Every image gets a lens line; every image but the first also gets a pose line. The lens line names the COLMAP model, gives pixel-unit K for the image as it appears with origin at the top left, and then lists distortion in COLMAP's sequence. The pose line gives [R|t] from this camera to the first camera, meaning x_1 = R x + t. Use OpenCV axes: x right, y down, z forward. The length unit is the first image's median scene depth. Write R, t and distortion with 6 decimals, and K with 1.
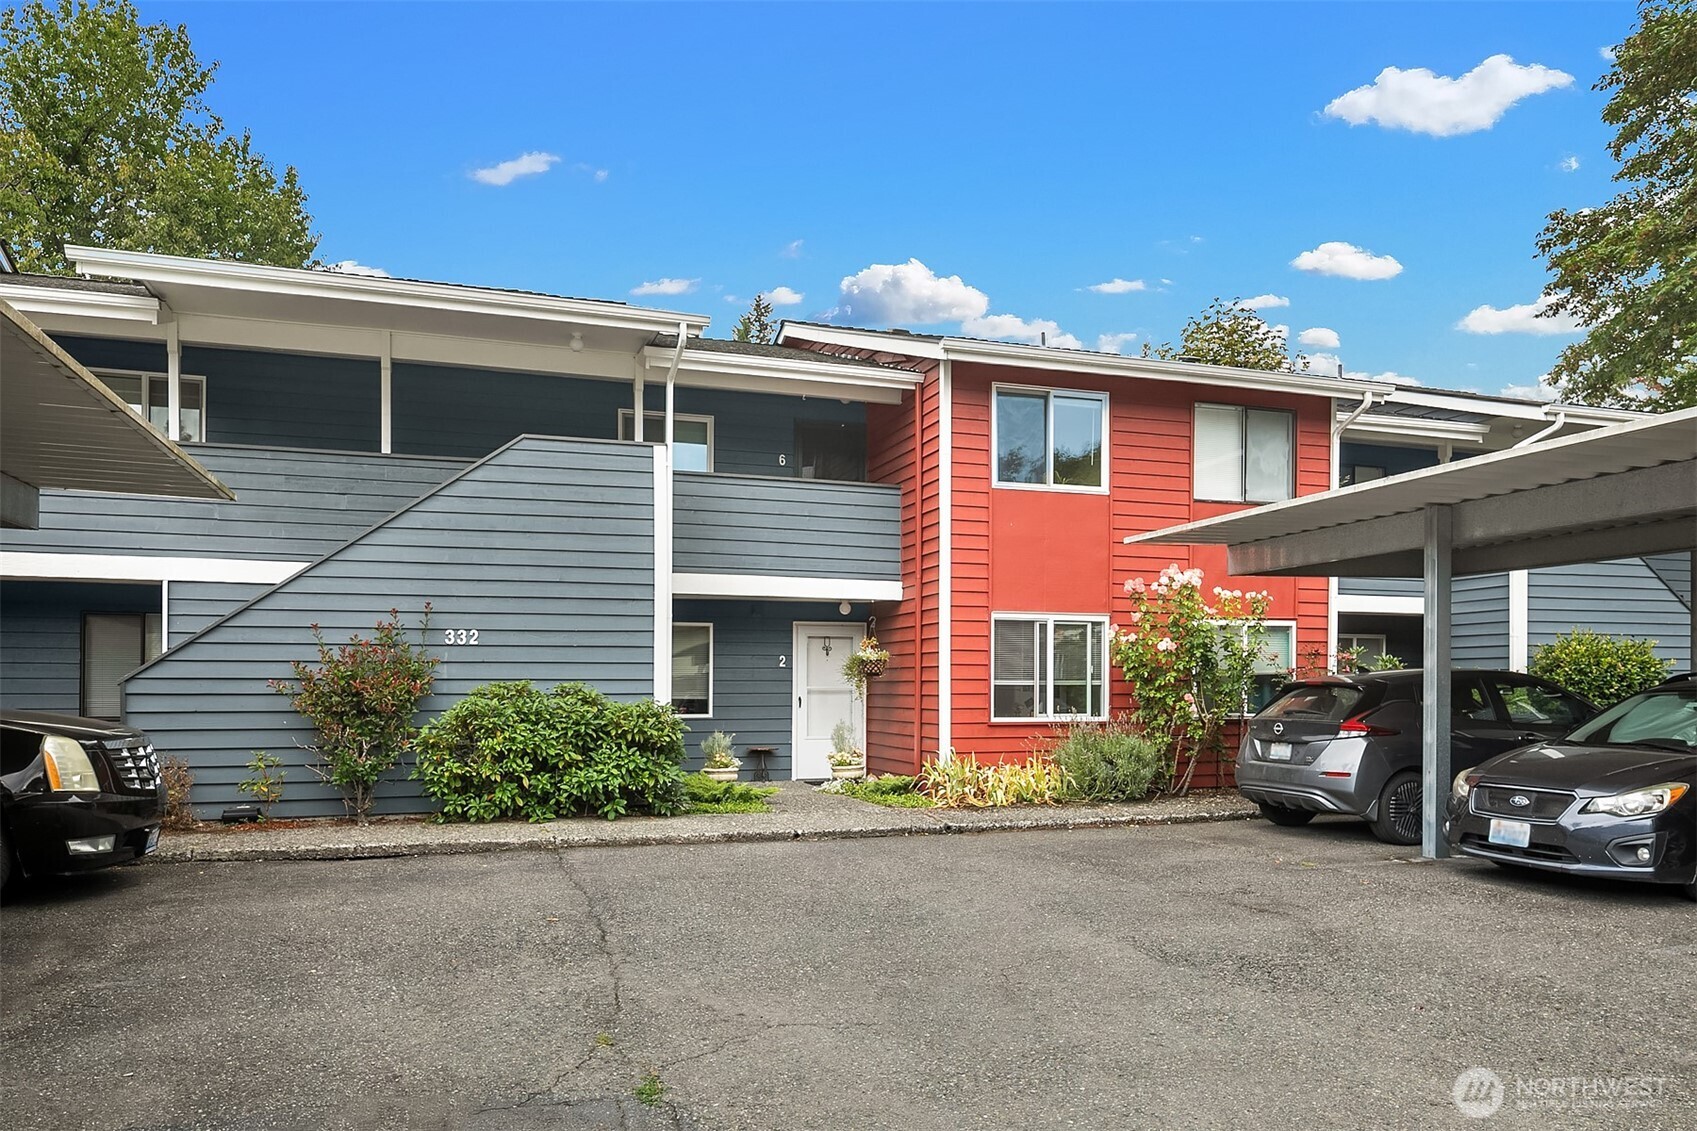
lens RADIAL K [[1168.6, 0, 846.1], [0, 1168.6, 661.6], [0, 0, 1]] dist [-0.009150, -0.001411]
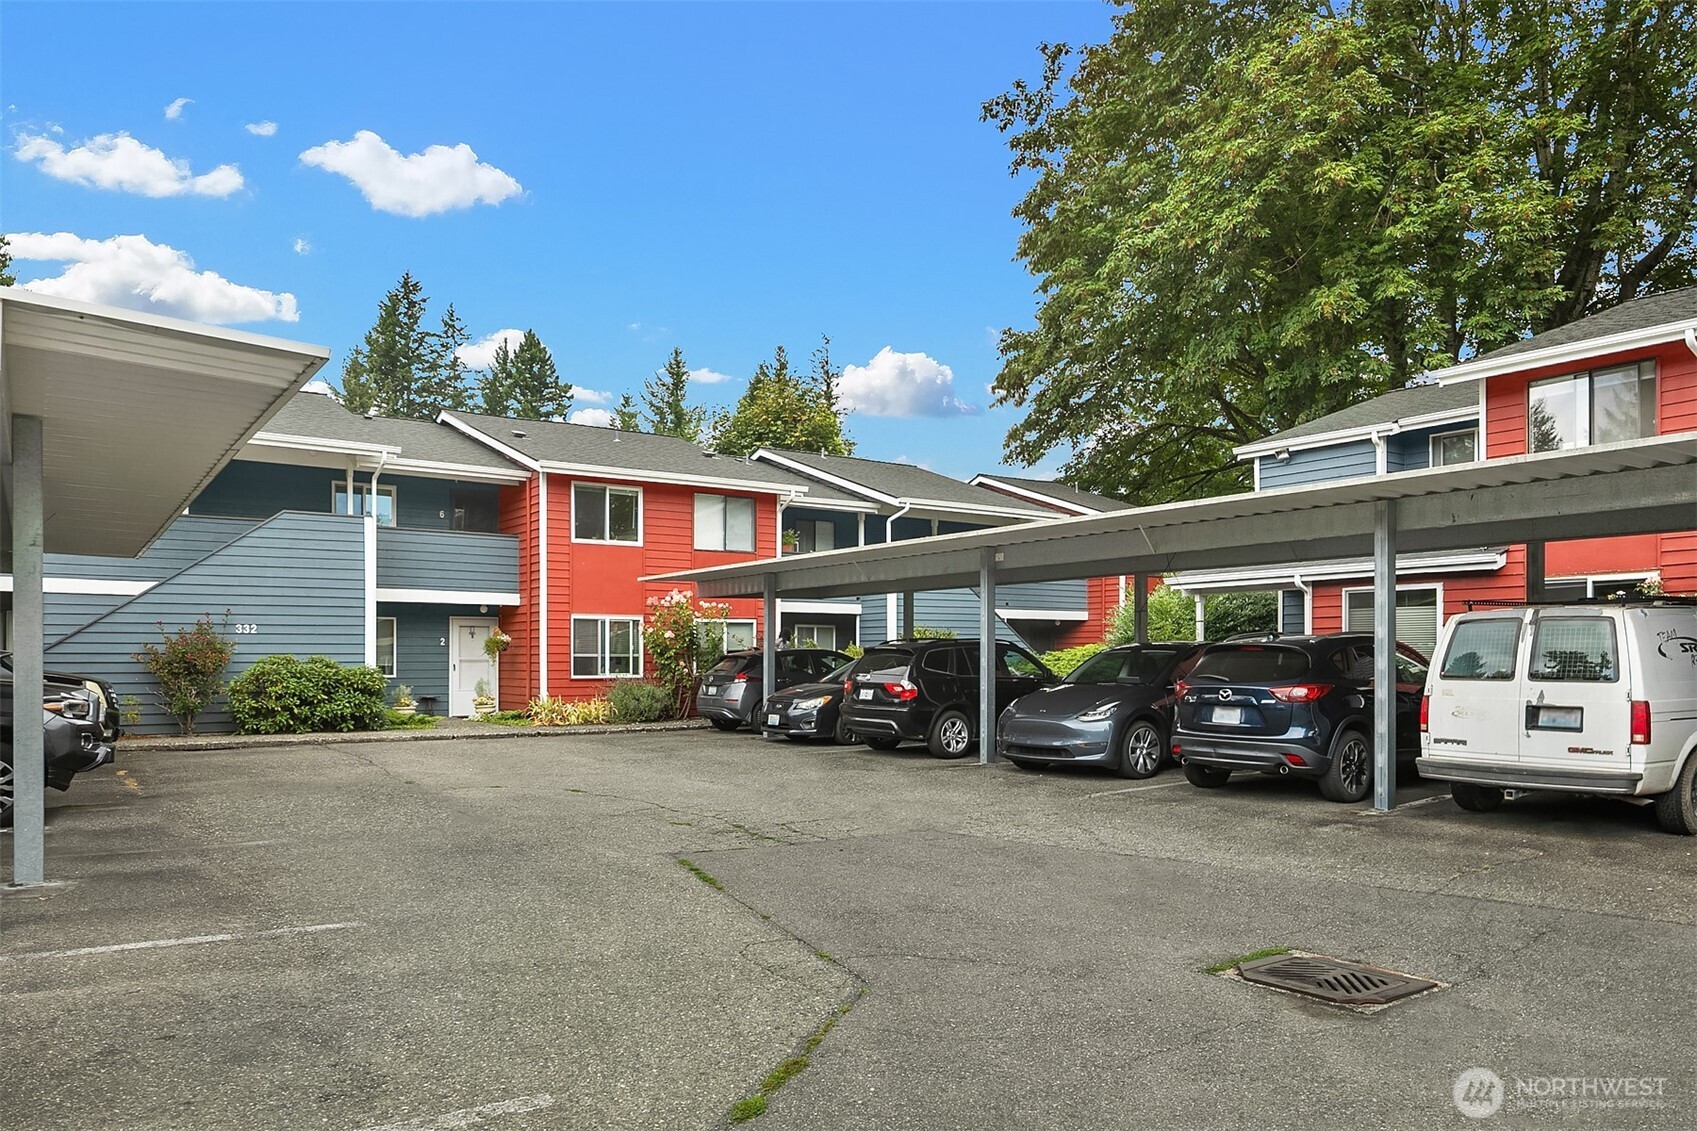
lens RADIAL K [[1168.6, 0, 846.1], [0, 1168.6, 661.6], [0, 0, 1]] dist [-0.009150, -0.001411]
pose [[0.958726, -0.001824, 0.284324, 0.023211], [-0.005199, 0.999700, 0.023947, -0.016368], [-0.284283, -0.024437, 0.958429, -0.781356]]
